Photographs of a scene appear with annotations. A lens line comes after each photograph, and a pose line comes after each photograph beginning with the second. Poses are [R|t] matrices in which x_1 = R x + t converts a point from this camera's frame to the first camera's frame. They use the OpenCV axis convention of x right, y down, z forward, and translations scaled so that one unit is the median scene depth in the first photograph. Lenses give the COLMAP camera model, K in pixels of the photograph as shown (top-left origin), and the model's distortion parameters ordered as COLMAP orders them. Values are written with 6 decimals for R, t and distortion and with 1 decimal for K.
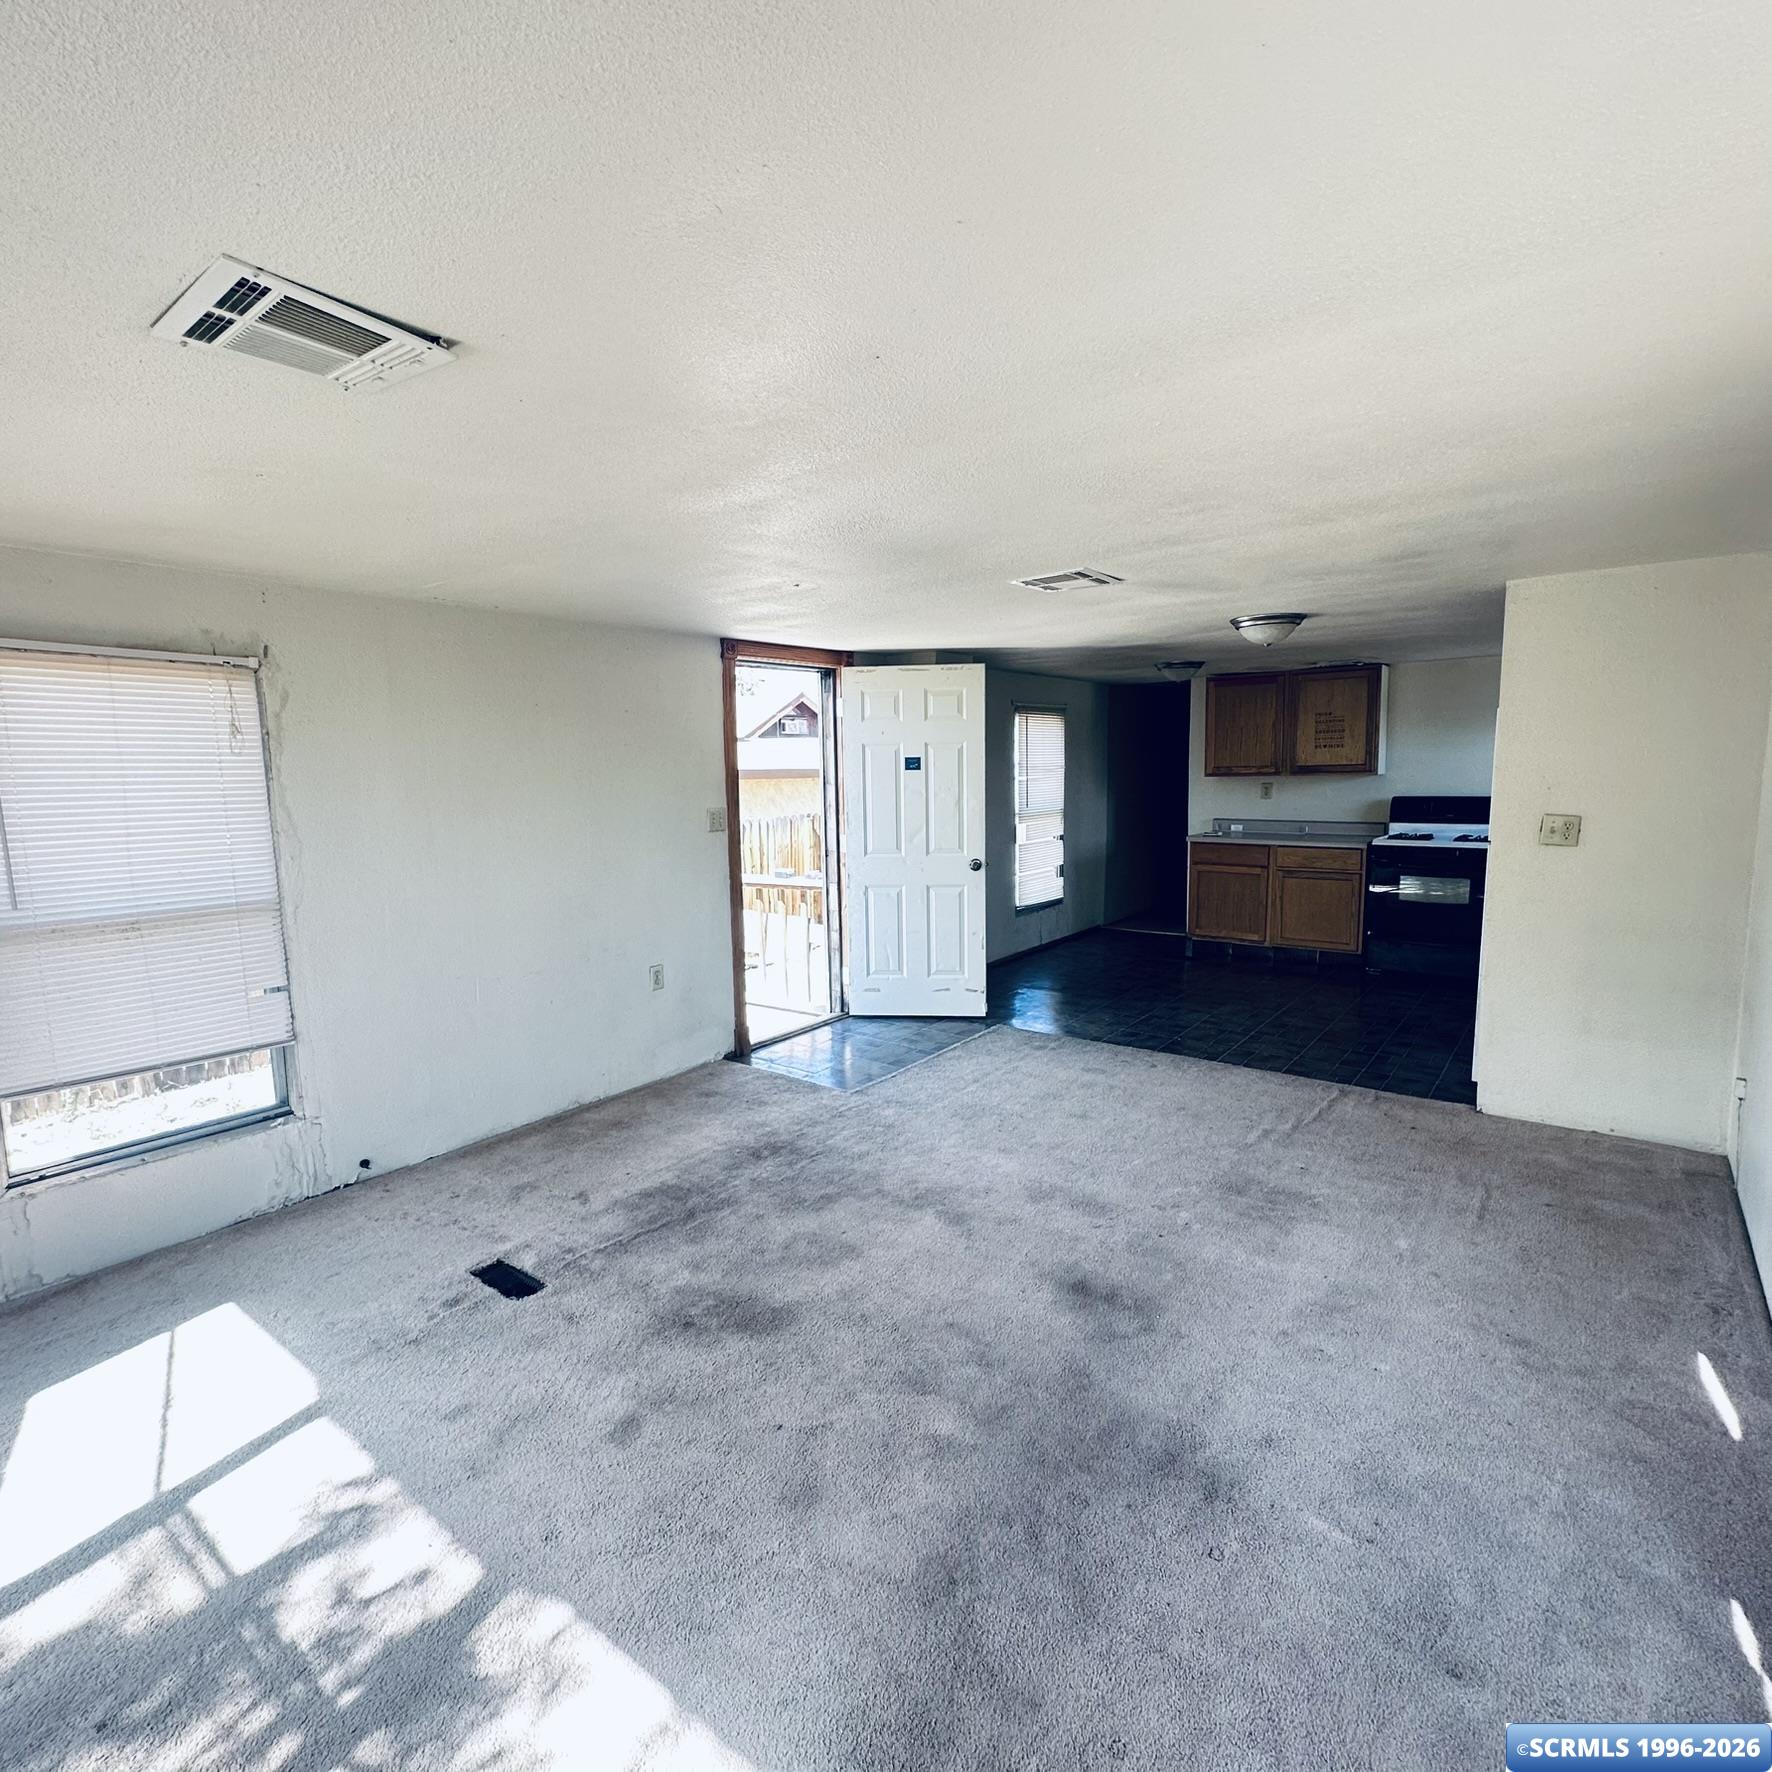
lens RADIAL K [[937.2, 0, 886.0], [0, 937.2, 886.0], [0, 0, 1]] dist [-0.004240, 0.000019]
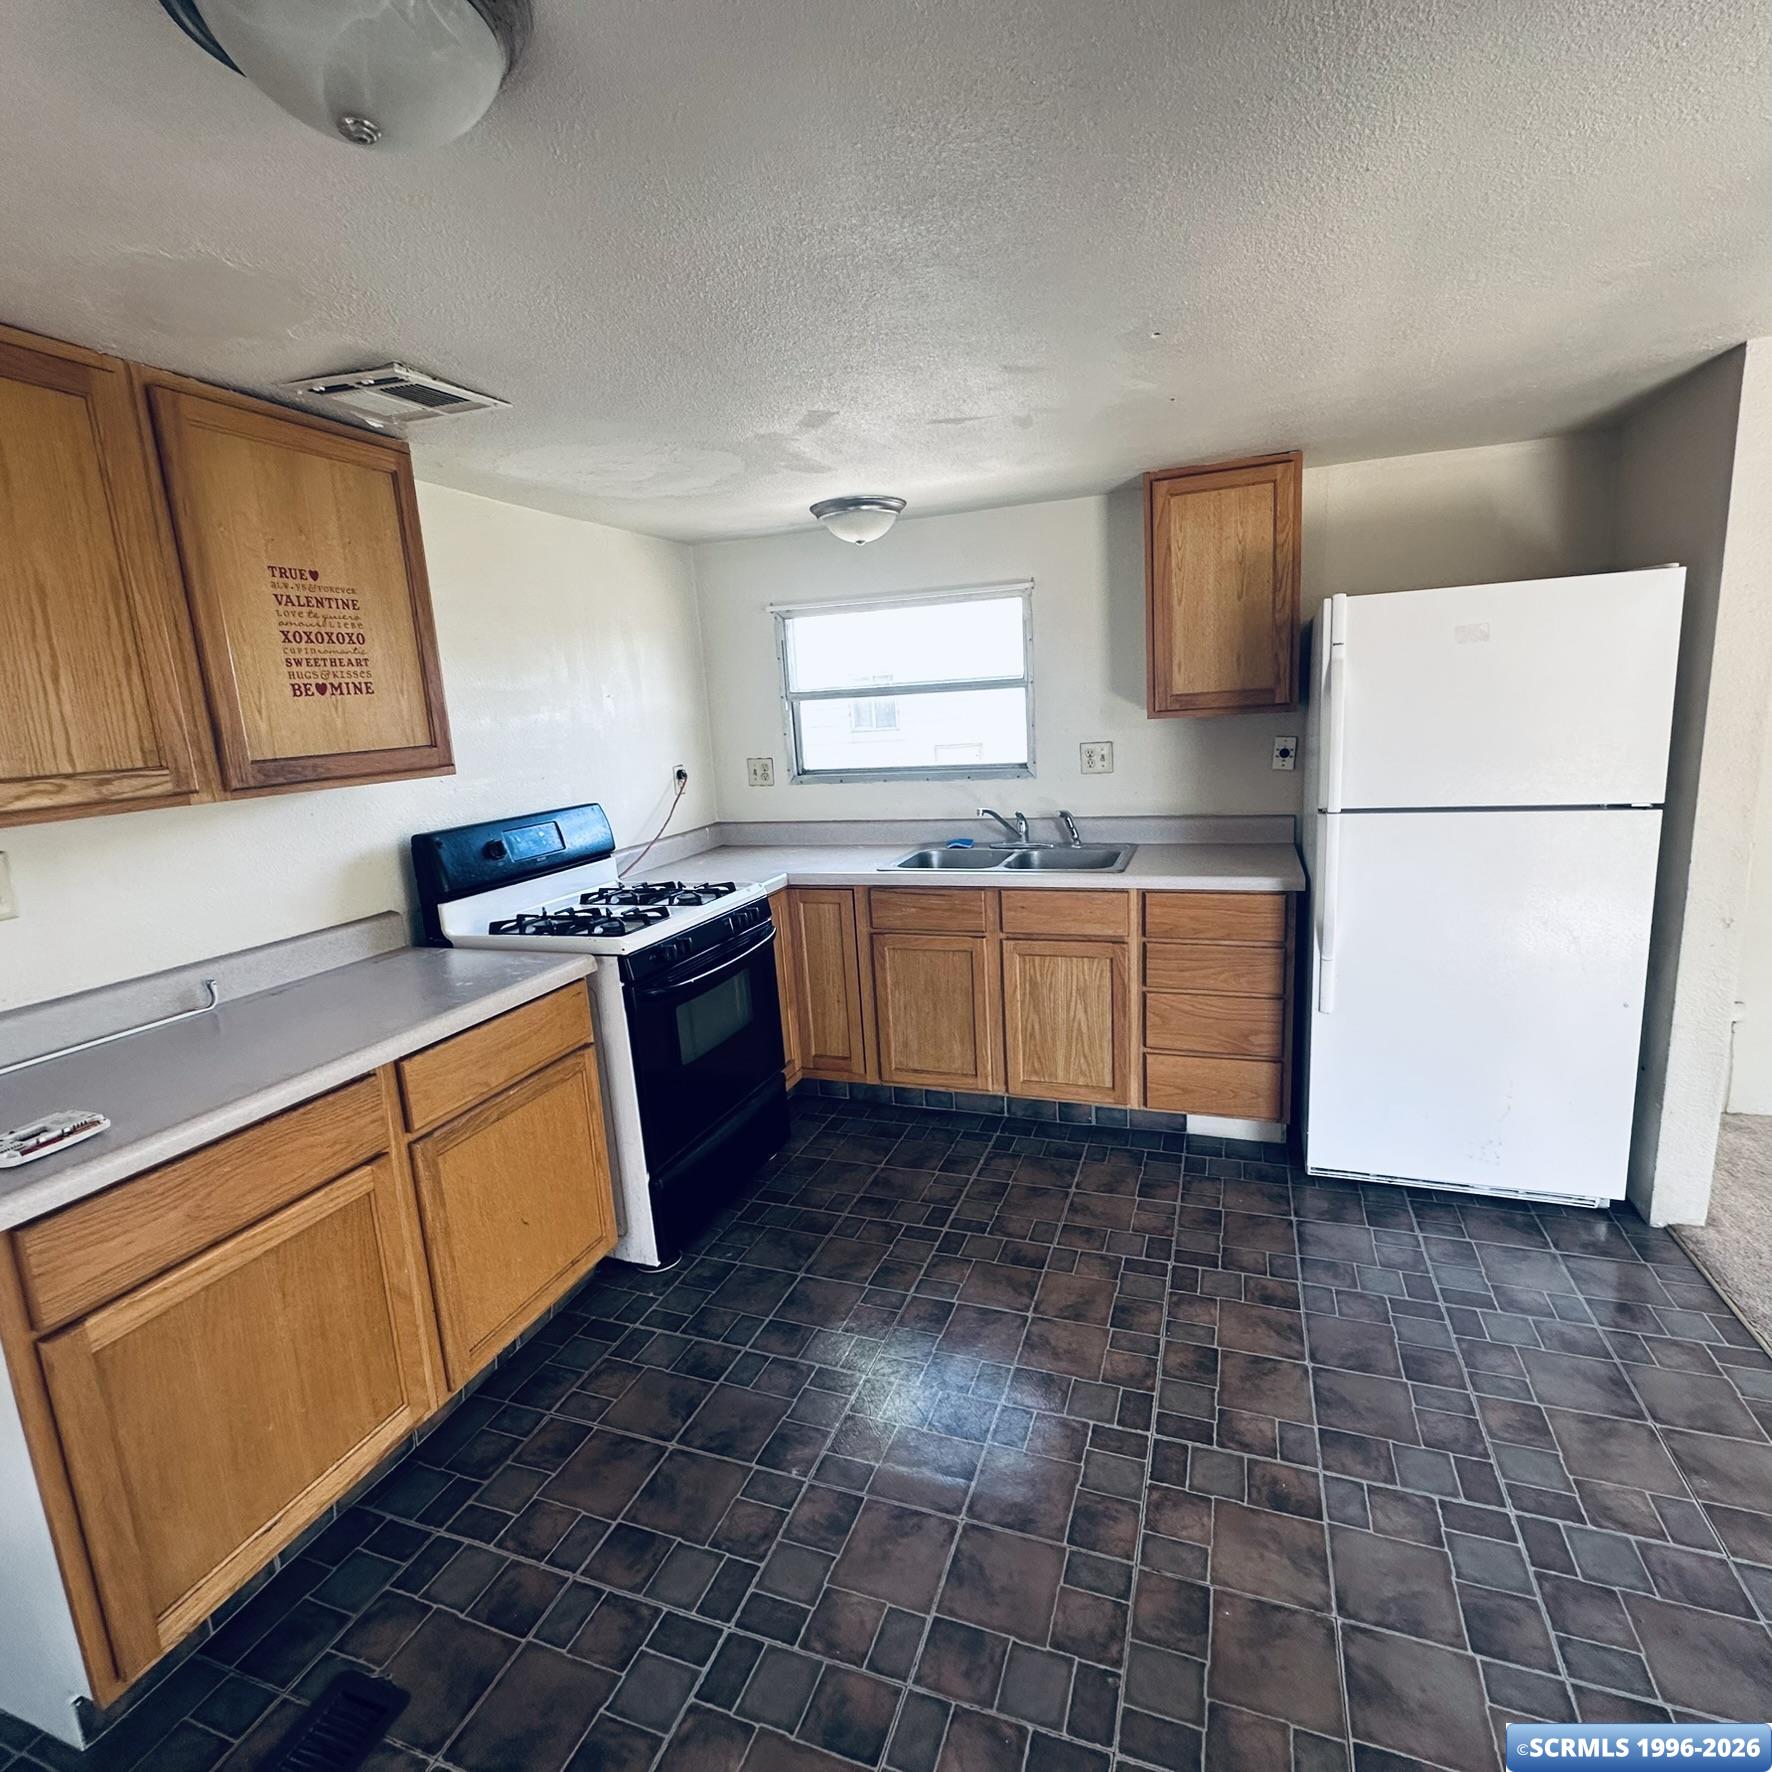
lens RADIAL K [[937.2, 0, 886.0], [0, 937.2, 886.0], [0, 0, 1]] dist [-0.004240, 0.000019]
pose [[-0.300343, -0.147021, 0.942432, 0.271881], [0.181616, 0.961159, 0.207821, -0.238378], [-0.936381, 0.233579, -0.261976, 1.852501]]
